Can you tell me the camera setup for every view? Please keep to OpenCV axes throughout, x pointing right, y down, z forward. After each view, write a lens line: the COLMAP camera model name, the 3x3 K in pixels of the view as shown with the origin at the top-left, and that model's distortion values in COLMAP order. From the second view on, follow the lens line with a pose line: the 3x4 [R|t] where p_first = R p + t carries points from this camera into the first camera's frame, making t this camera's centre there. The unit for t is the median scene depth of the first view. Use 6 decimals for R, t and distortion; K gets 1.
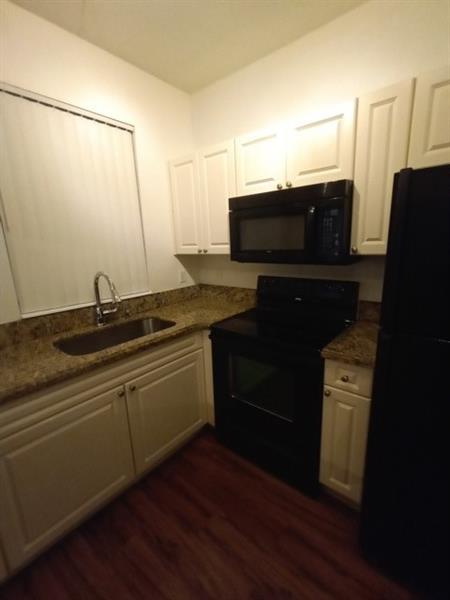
lens RADIAL K [[265.8, 0, 227.8], [0, 265.8, 301.8], [0, 0, 1]] dist [-0.002434, -0.000332]
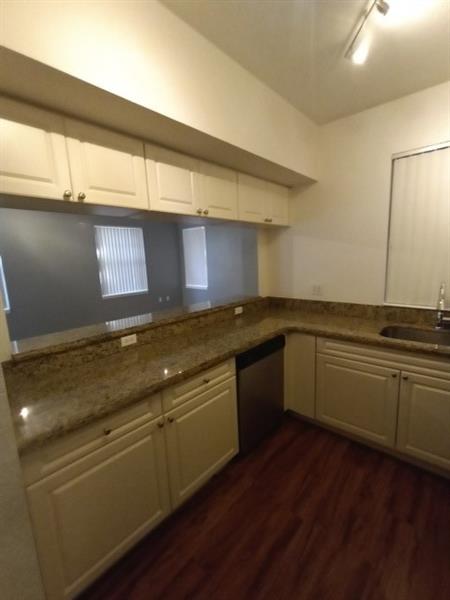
lens RADIAL K [[271.2, 0, 229.9], [0, 271.2, 301.2], [0, 0, 1]] dist [0.006015, 0.000043]
pose [[-0.041095, 0.197040, -0.979534, 0.673063], [-0.181616, 0.962557, 0.201245, -0.096266], [0.982511, 0.186169, -0.003771, 0.116126]]
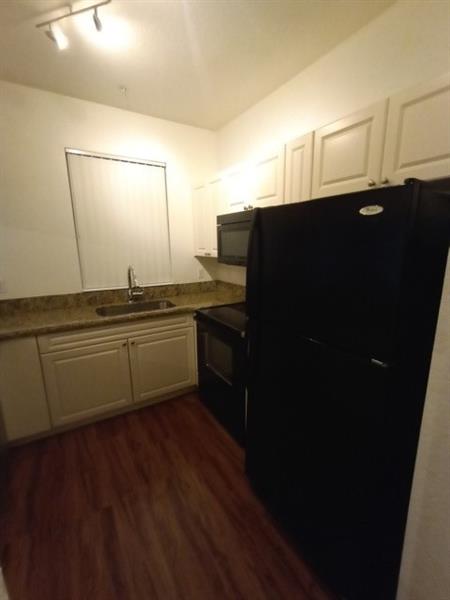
lens RADIAL K [[271.2, 0, 229.9], [0, 271.2, 301.2], [0, 0, 1]] dist [0.006015, 0.000043]
pose [[0.942720, 0.094537, -0.319908, 0.524063], [-0.095298, 0.995360, 0.013314, 0.010719], [0.319682, 0.017935, 0.947355, -0.249829]]
